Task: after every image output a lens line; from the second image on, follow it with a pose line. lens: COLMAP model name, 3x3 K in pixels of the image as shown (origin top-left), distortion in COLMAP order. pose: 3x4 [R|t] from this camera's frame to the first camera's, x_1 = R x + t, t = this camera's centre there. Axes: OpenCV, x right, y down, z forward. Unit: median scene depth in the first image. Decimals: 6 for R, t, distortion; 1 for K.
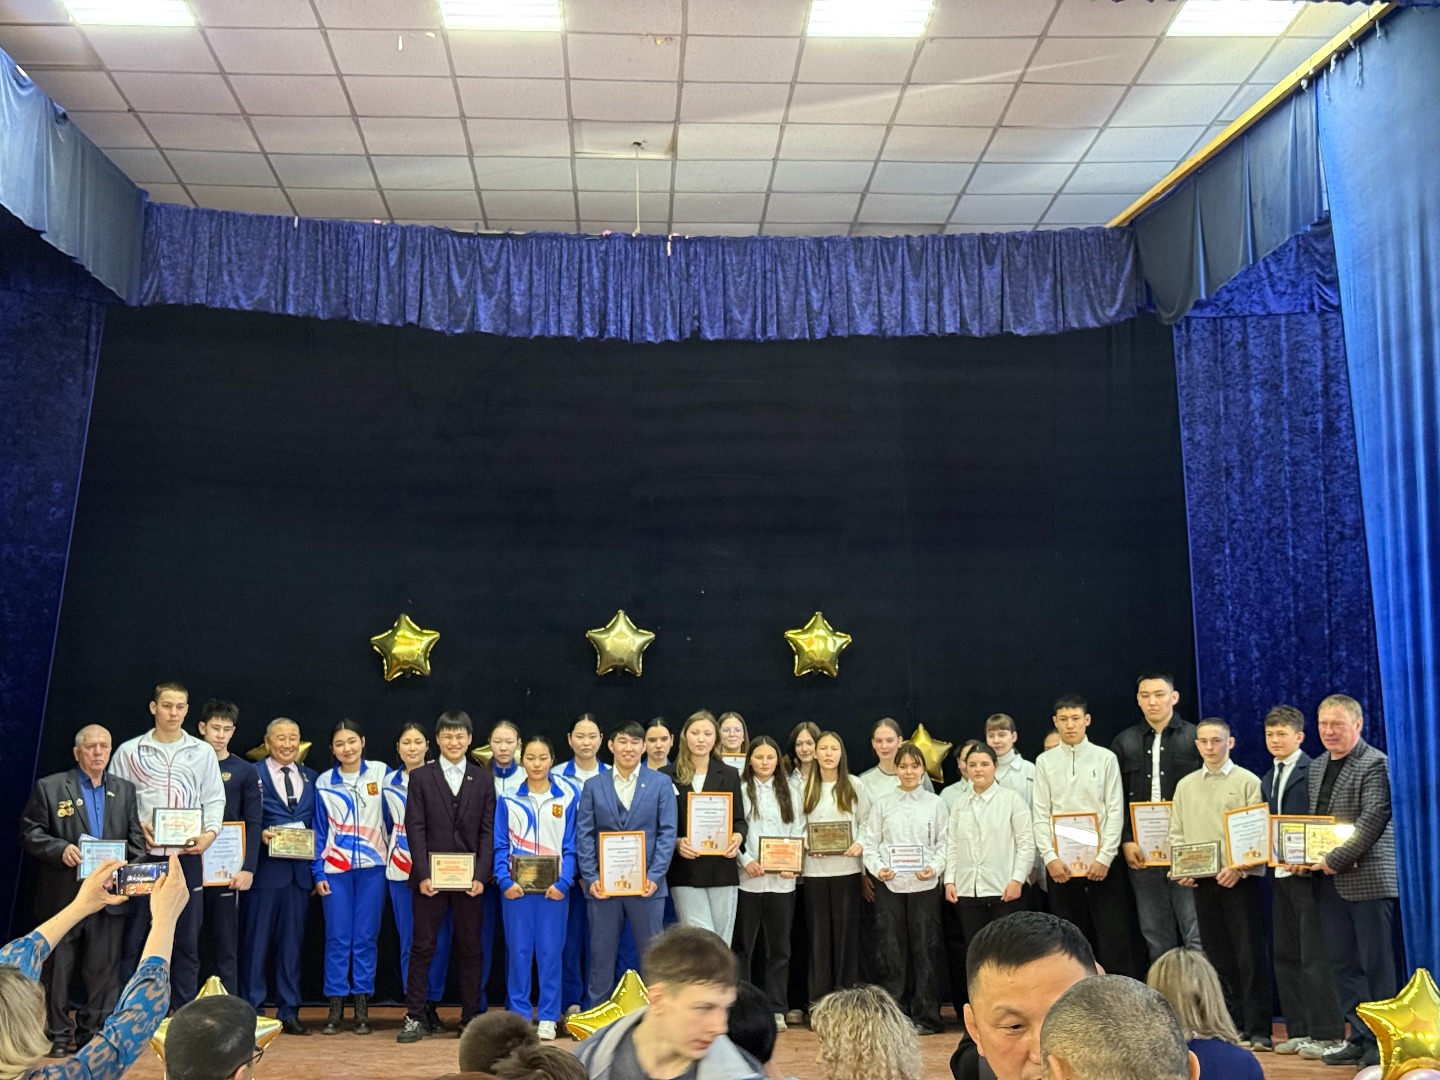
lens RADIAL K [[2017.1, 0, 718.4], [0, 2017.1, 542.0], [0, 0, 1]] dist [0.201692, -0.465375]
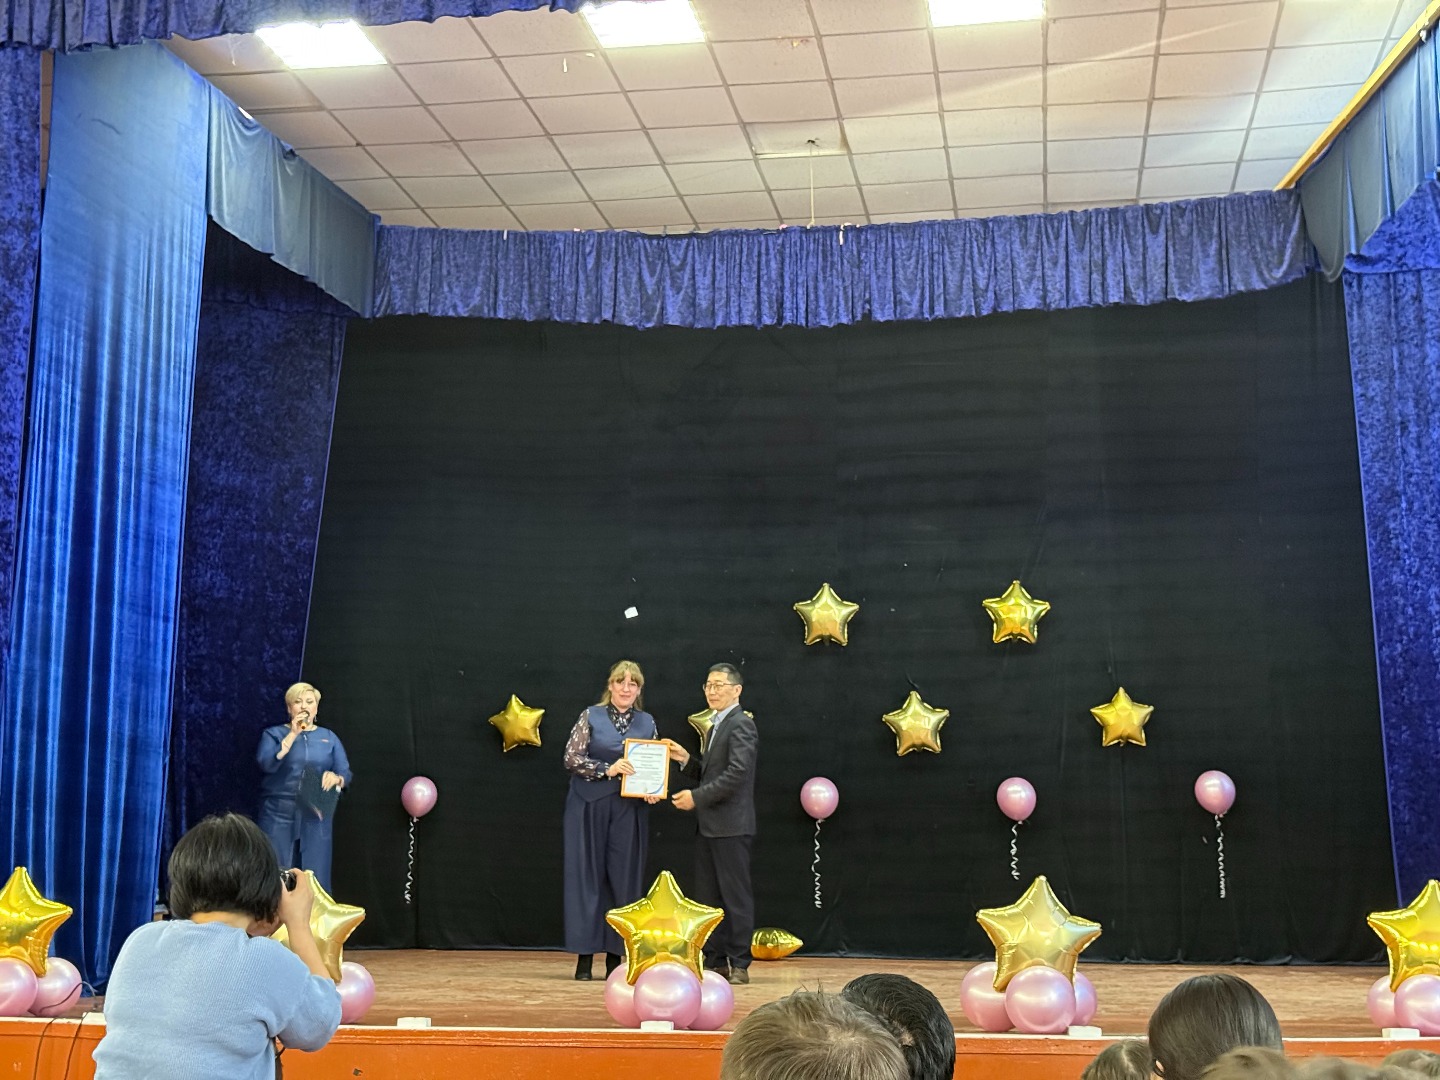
lens RADIAL K [[2015.7, 0, 718.7], [0, 2015.7, 537.9], [0, 0, 1]] dist [0.193594, -0.418615]
pose [[0.978371, -0.027937, -0.204960, 0.126156], [0.025915, 0.999585, -0.012542, 0.024067], [0.205226, 0.006959, 0.978690, -0.050644]]
